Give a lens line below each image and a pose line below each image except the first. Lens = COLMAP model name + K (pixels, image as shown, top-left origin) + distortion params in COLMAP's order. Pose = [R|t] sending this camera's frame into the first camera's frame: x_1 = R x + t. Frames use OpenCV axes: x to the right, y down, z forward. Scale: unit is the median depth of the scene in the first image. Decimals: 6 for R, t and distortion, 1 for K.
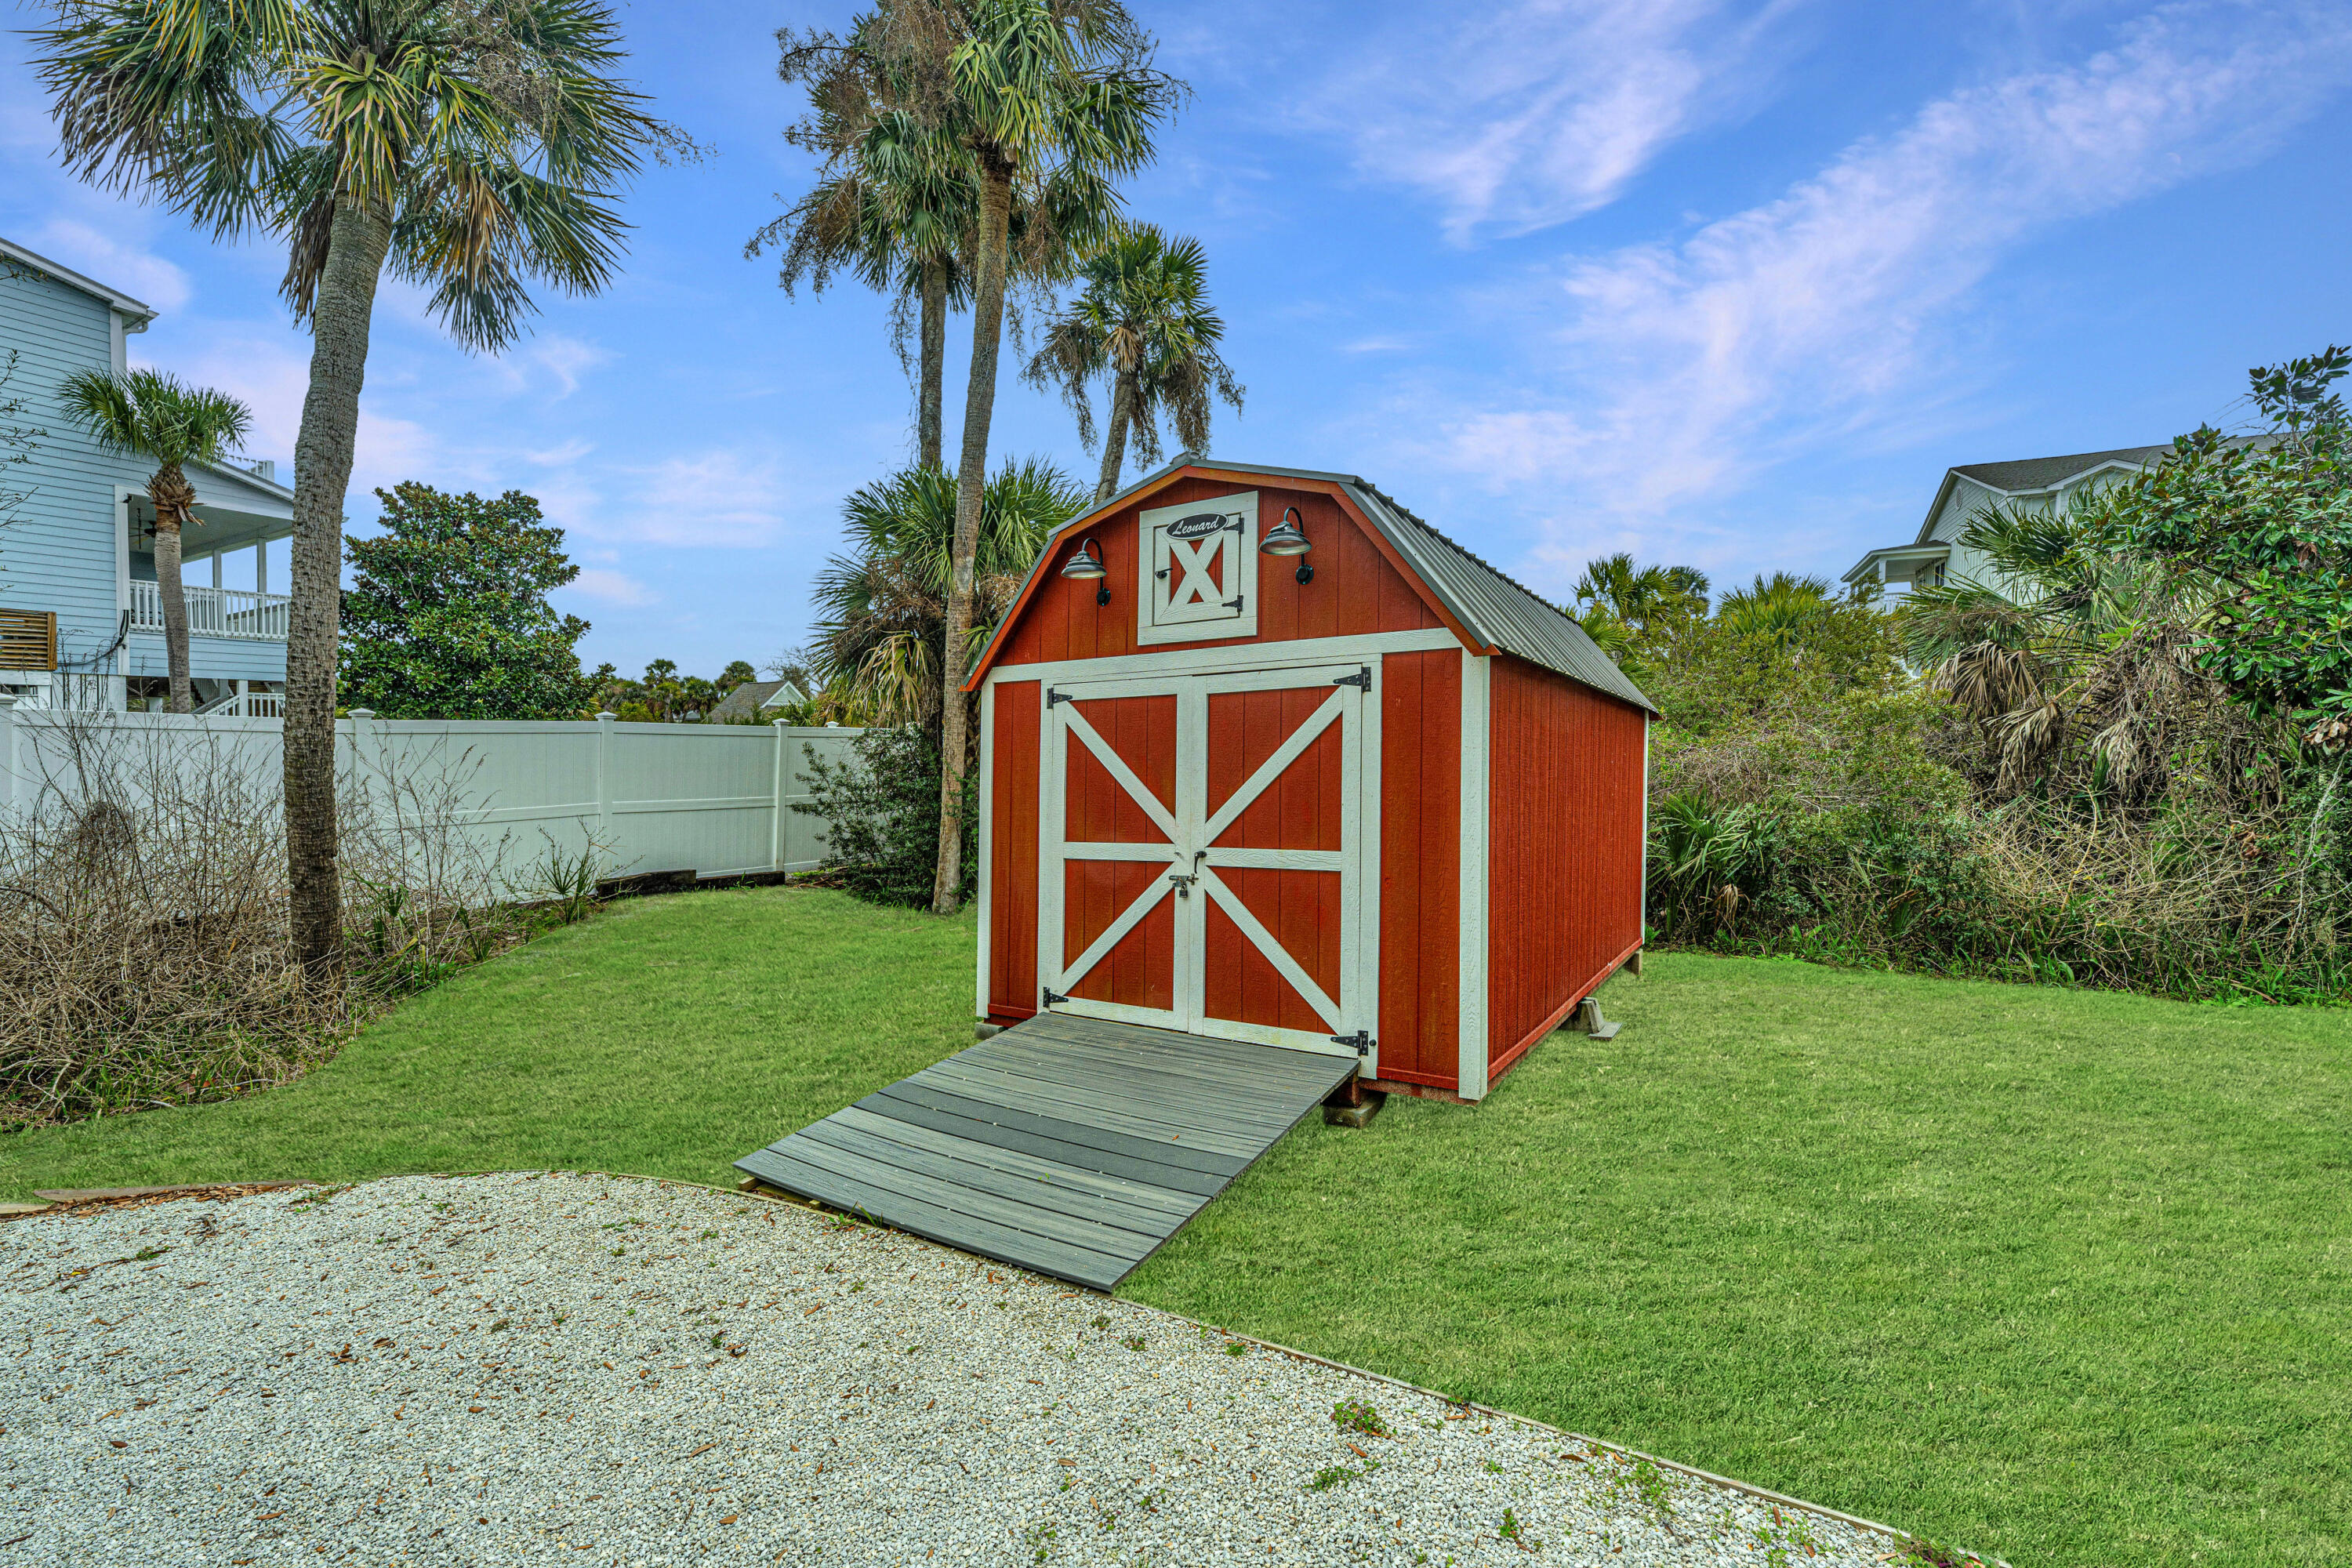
lens RADIAL K [[983.8, 0, 1182.5], [0, 983.8, 792.6], [0, 0, 1]] dist [-0.002841, -0.000767]
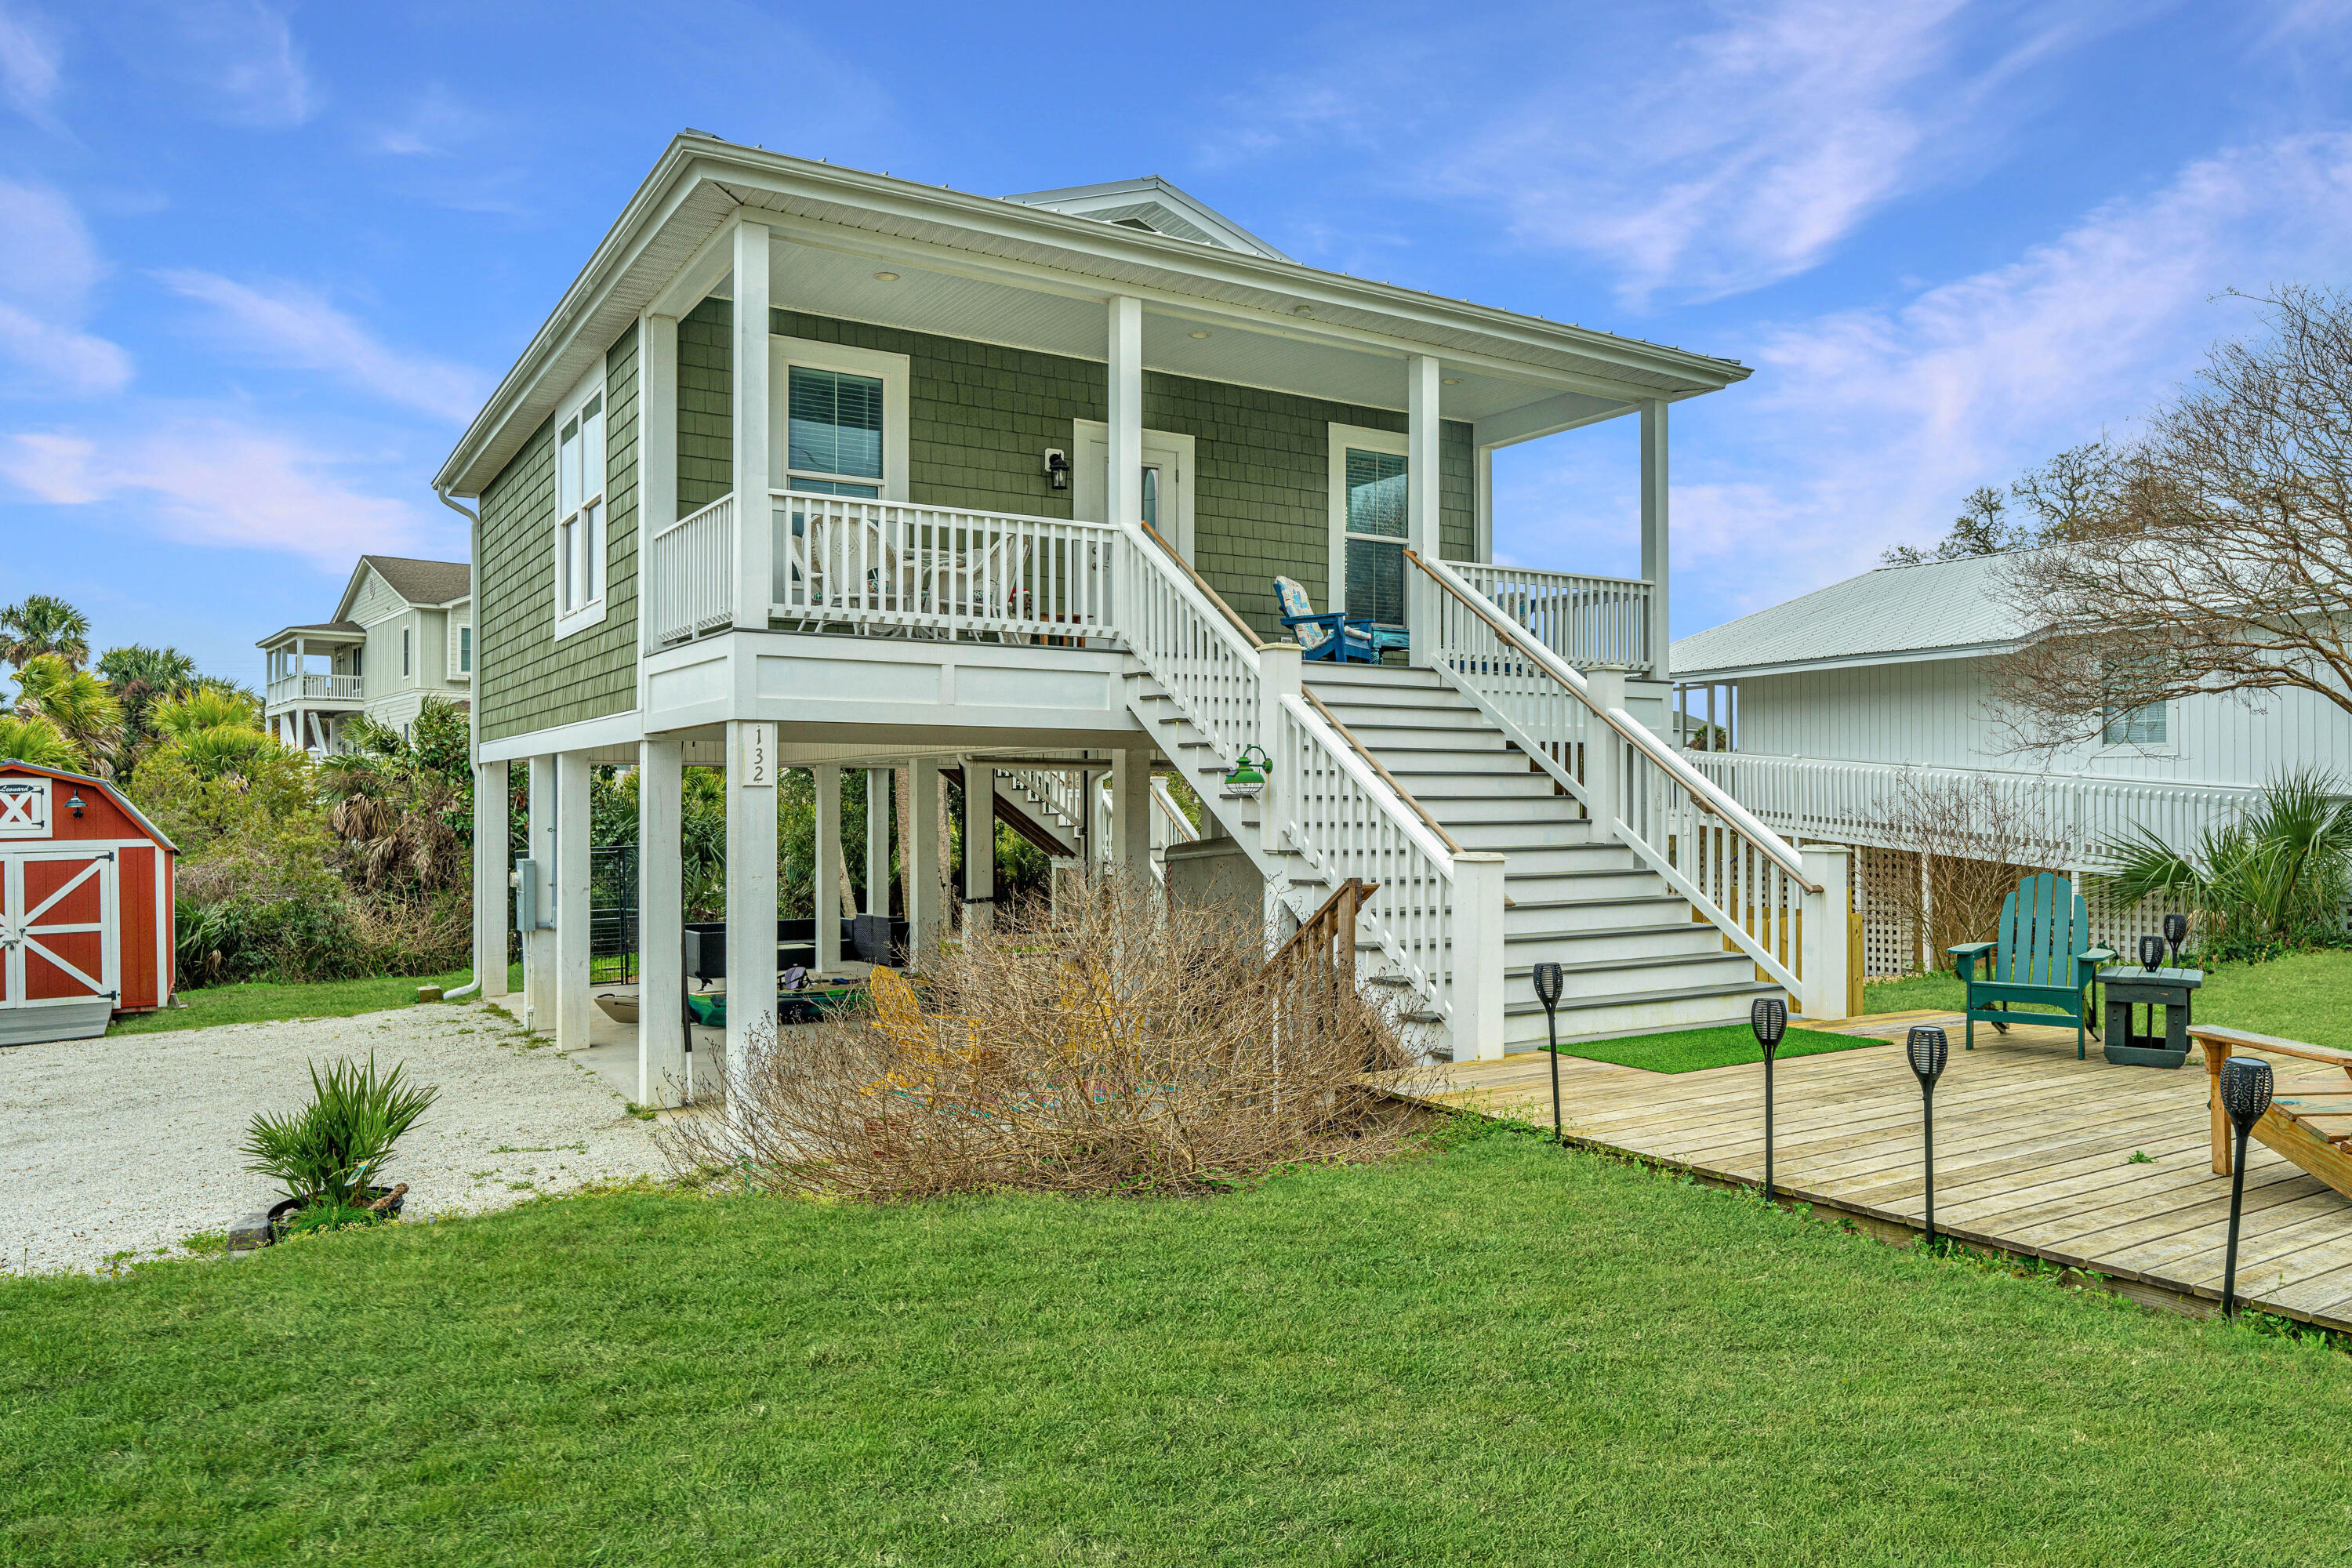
lens RADIAL K [[1544.1, 0, 1162.2], [0, 1544.1, 818.1], [0, 0, 1]] dist [0.005716, 0.001929]
pose [[0.433742, 0.002372, 0.901034, -1.071457], [0.041526, 0.998881, -0.022619, -0.003821], [-0.900079, 0.047227, 0.433159, -1.533201]]
